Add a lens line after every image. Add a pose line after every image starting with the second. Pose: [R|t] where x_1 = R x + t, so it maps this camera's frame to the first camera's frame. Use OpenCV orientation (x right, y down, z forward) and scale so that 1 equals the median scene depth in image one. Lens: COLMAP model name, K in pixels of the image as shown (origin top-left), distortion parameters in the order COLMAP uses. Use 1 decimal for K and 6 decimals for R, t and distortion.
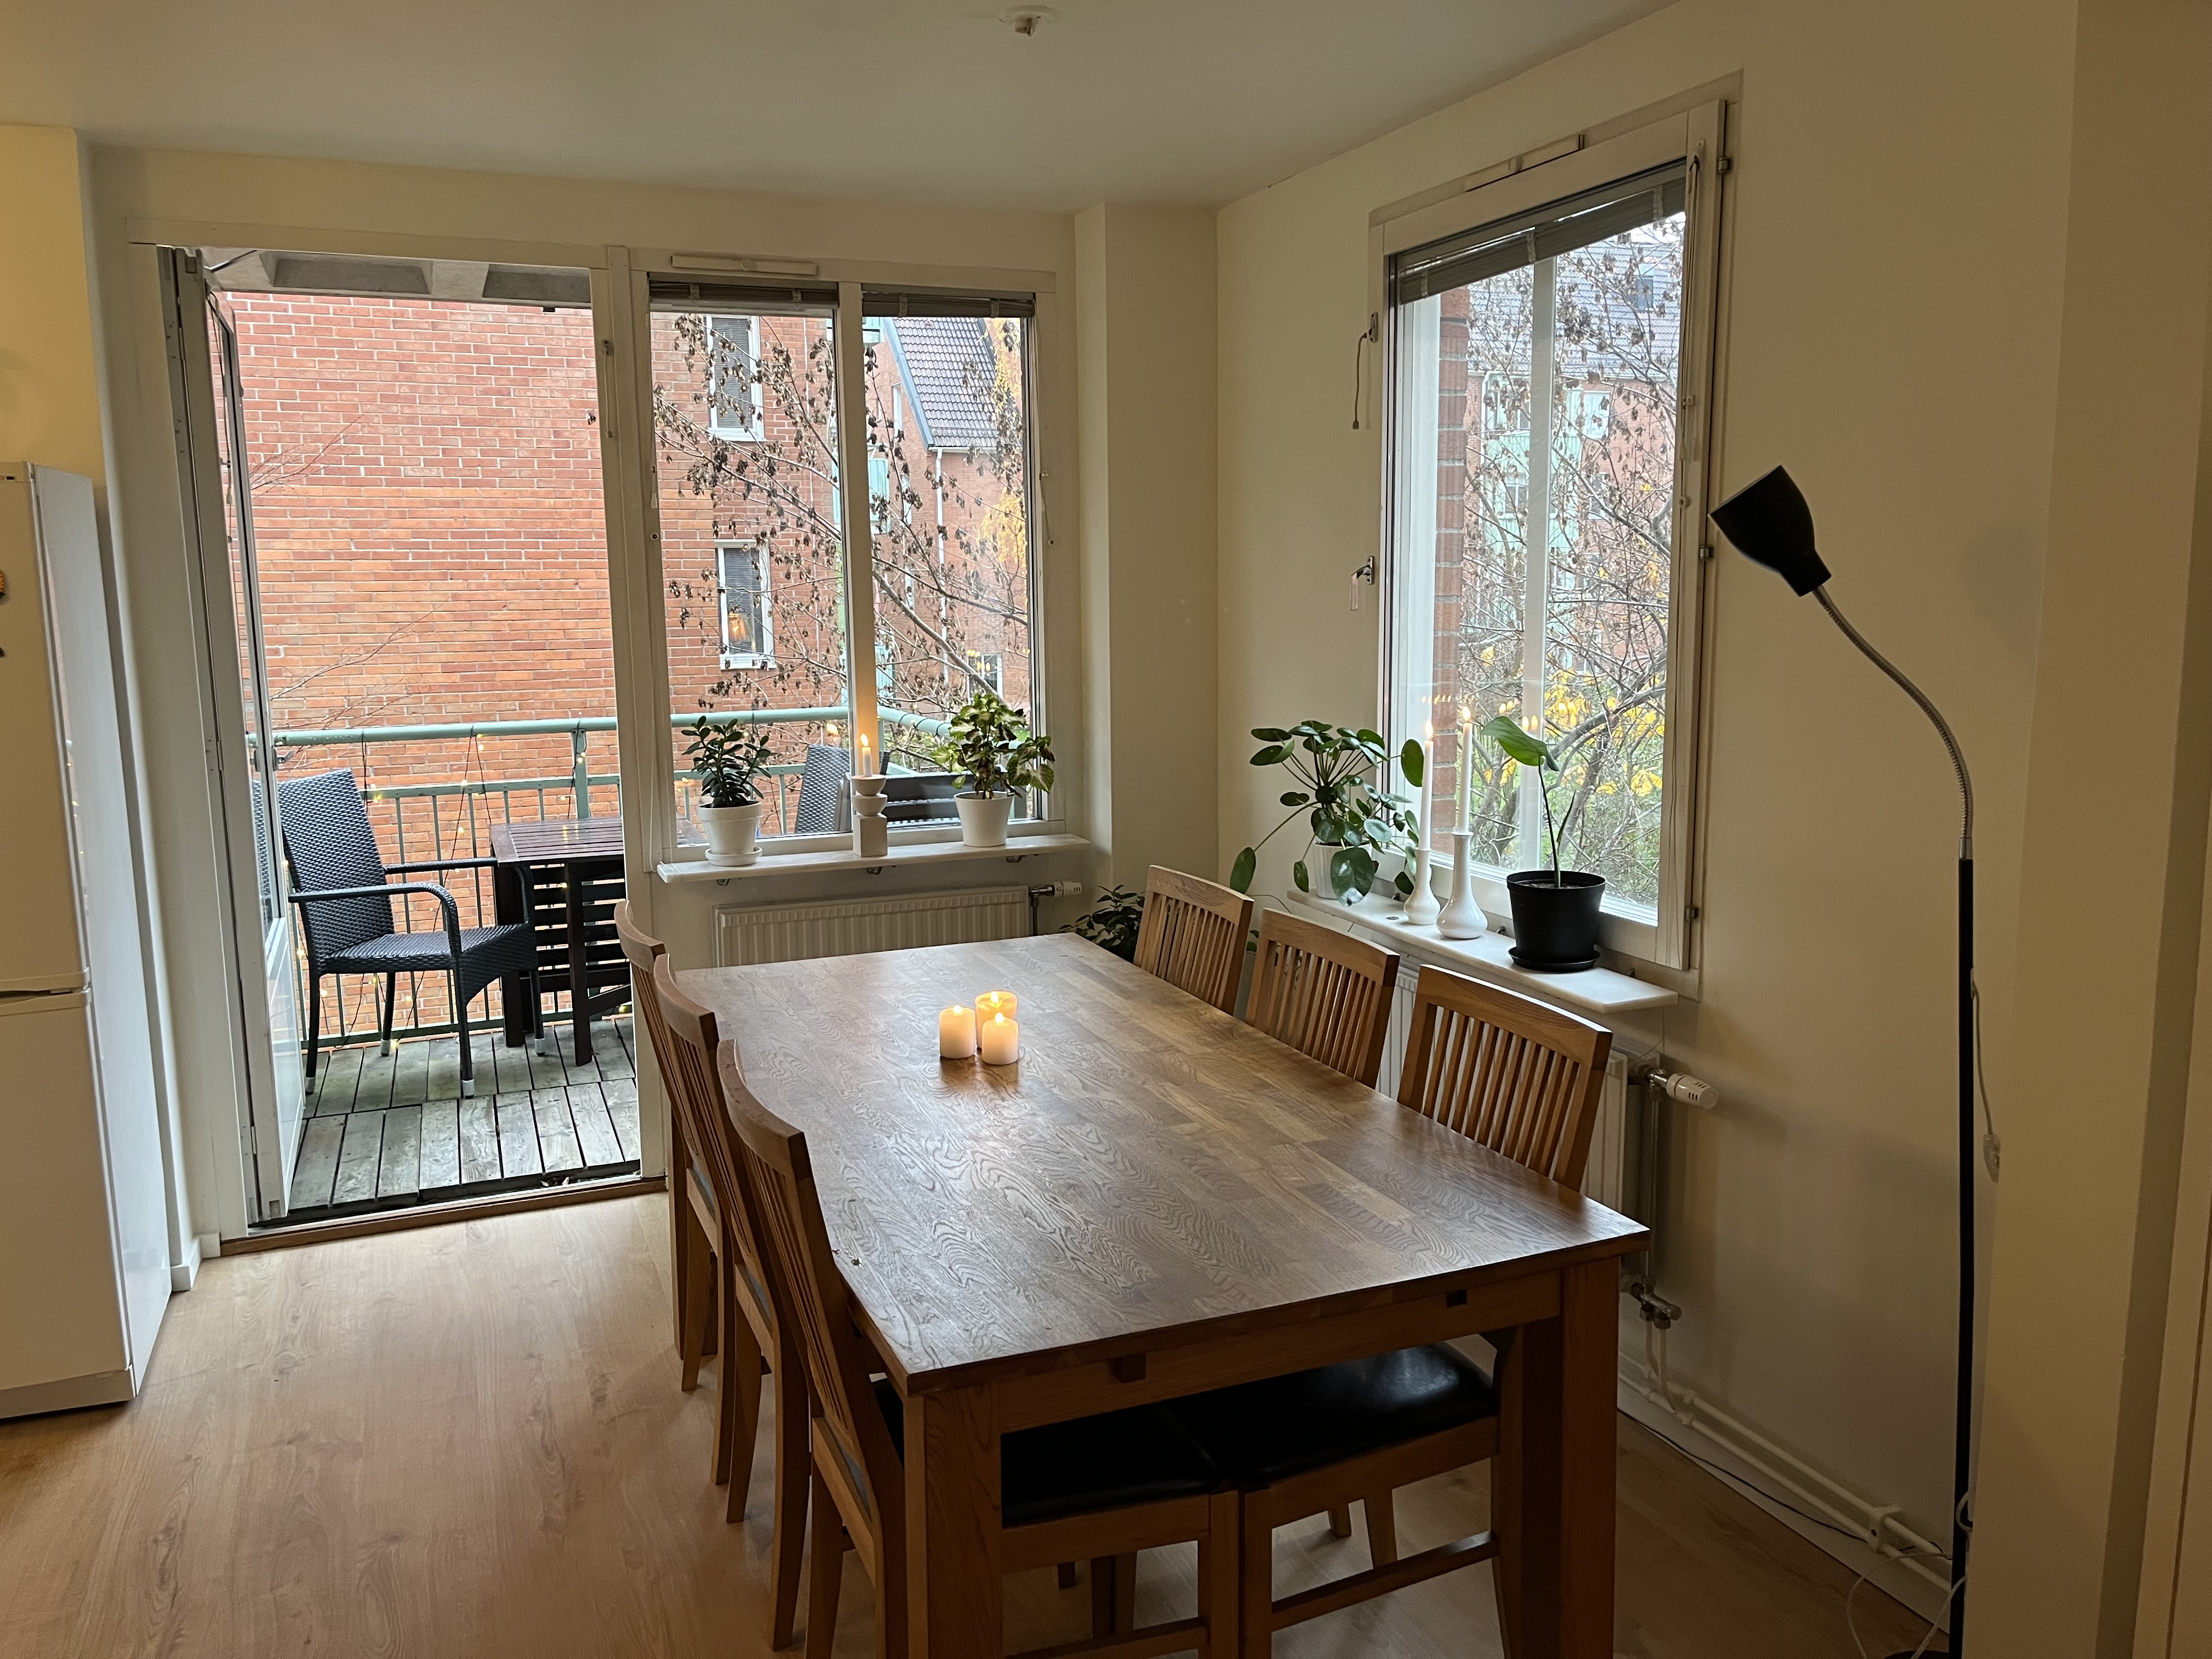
lens RADIAL K [[1674.5, 0, 1089.5], [0, 1674.5, 819.7], [0, 0, 1]] dist [0.088926, -0.116489]
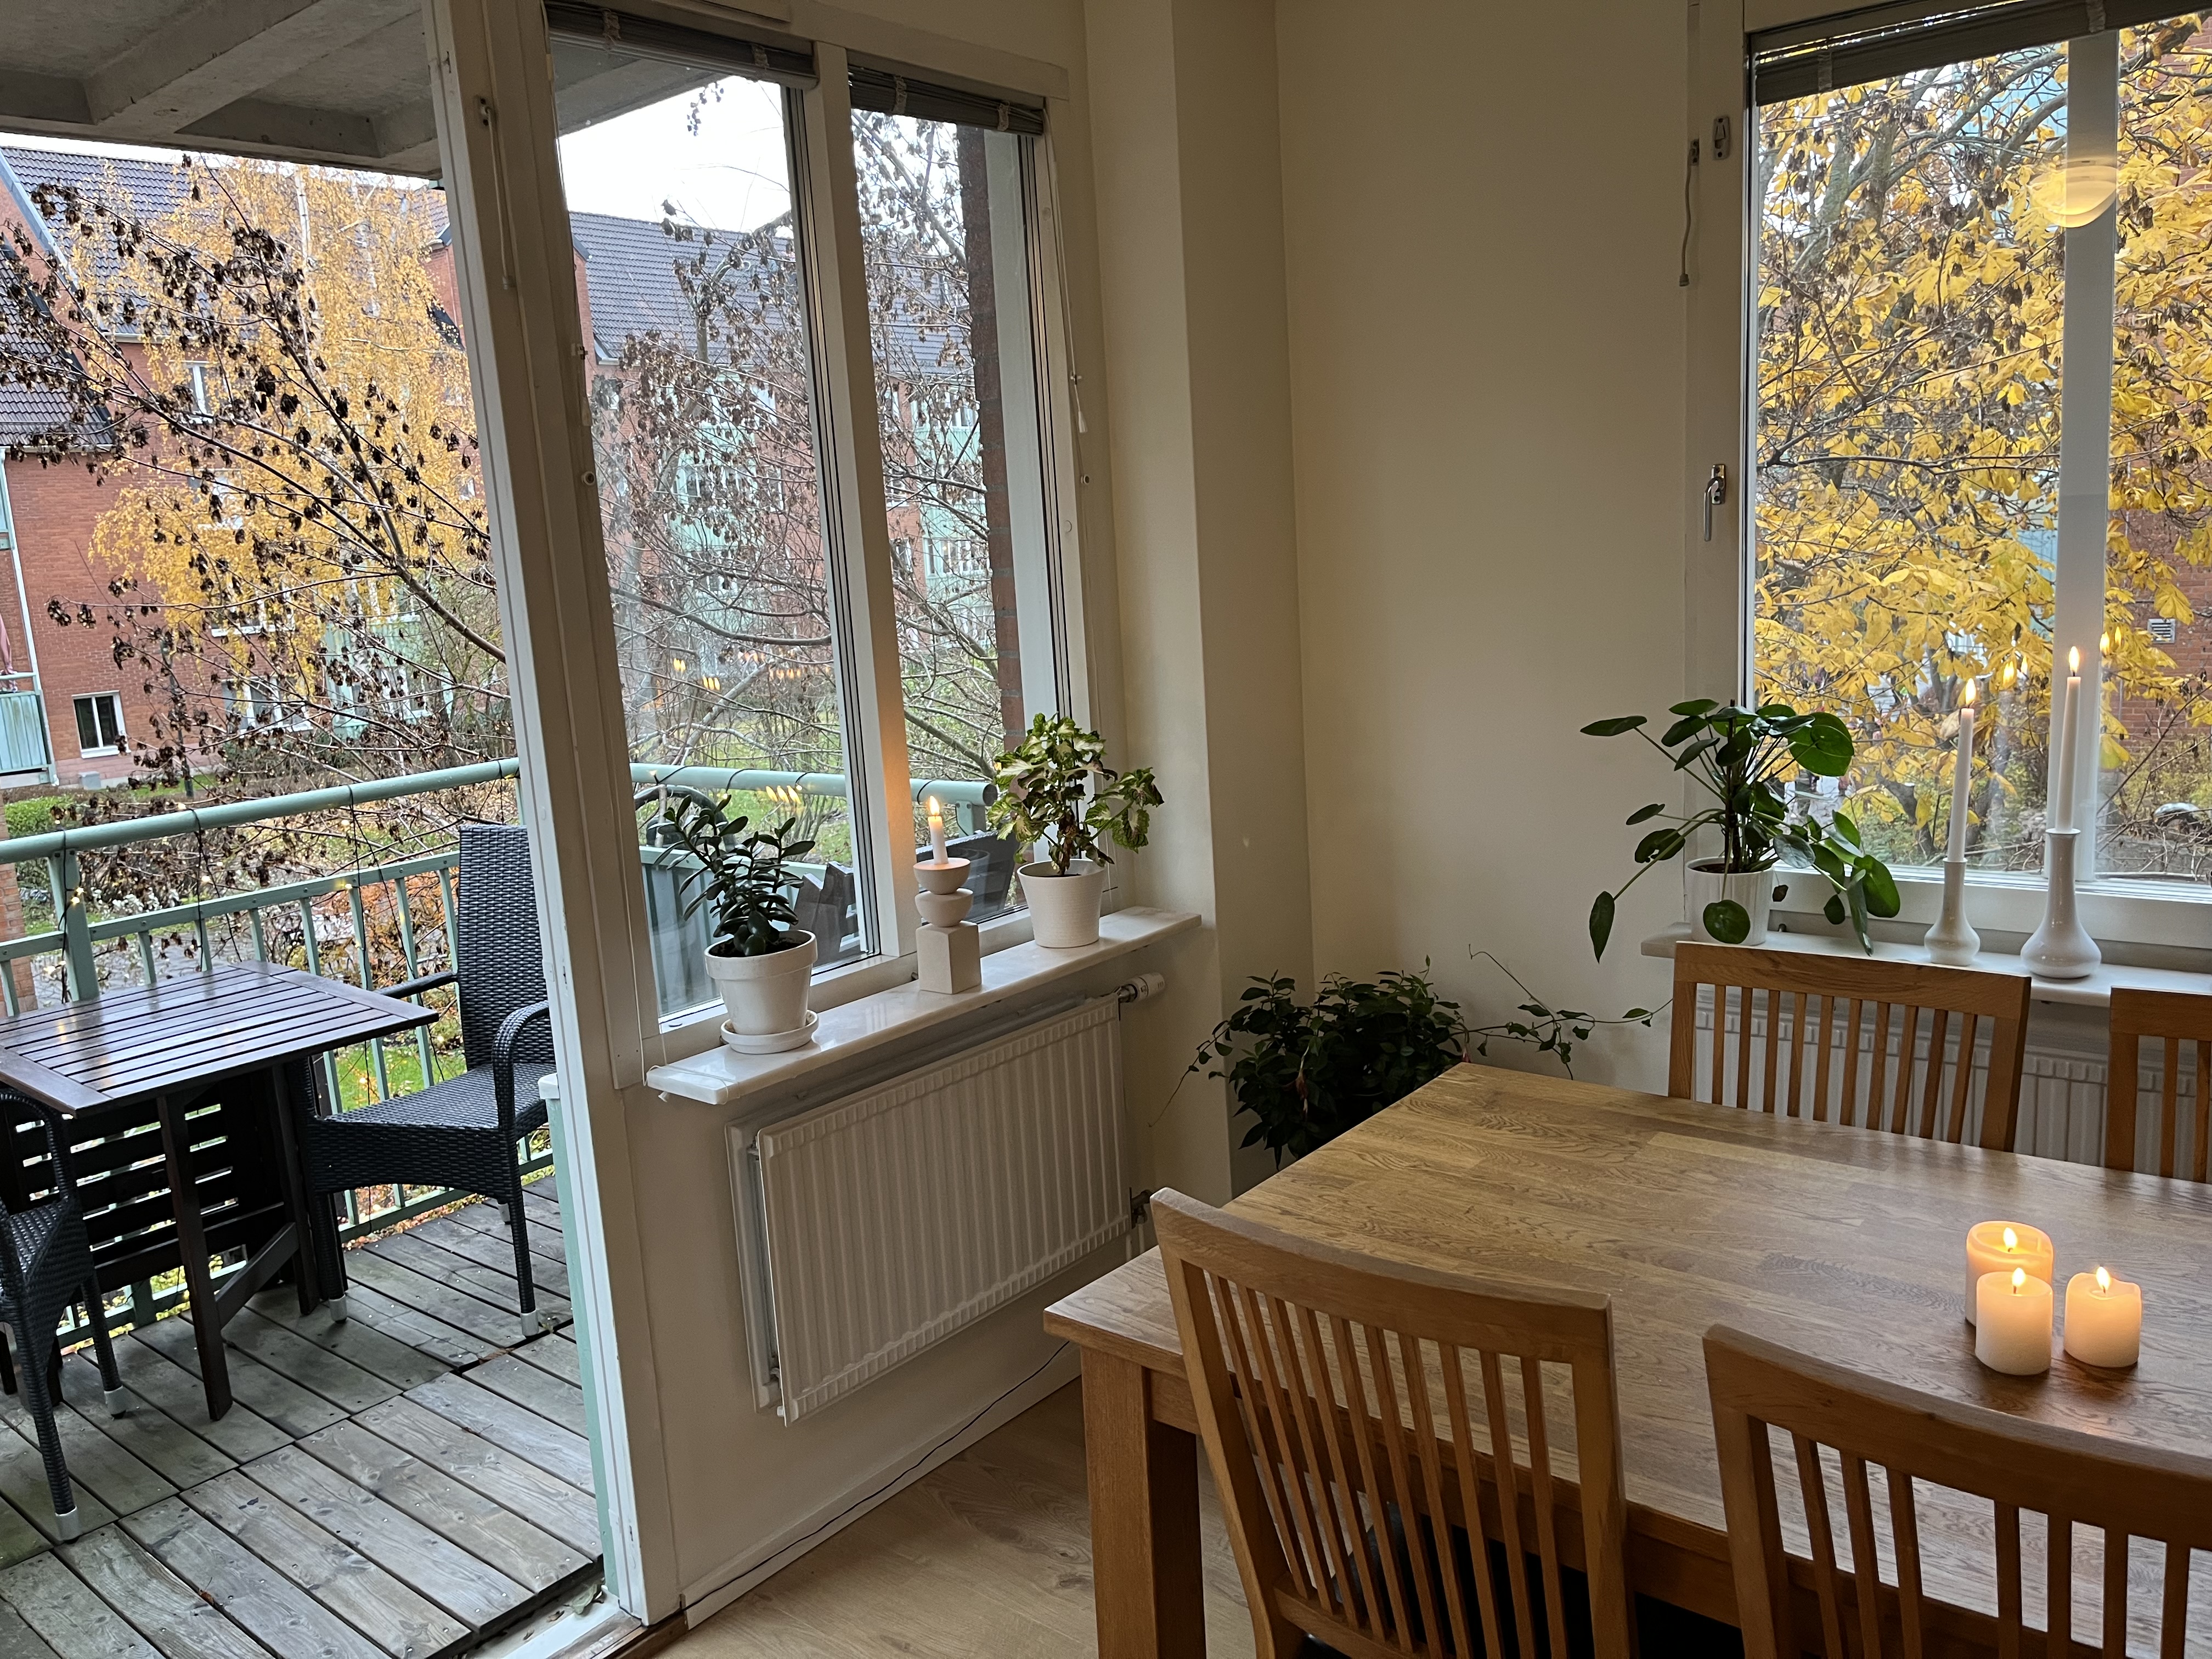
lens RADIAL K [[1674.5, 0, 1089.5], [0, 1674.5, 819.7], [0, 0, 1]] dist [0.088926, -0.116489]
pose [[0.877979, -0.121570, 0.463005, -0.427693], [0.121620, 0.992127, 0.029877, -0.061552], [-0.462992, 0.030079, 0.885852, 0.499141]]
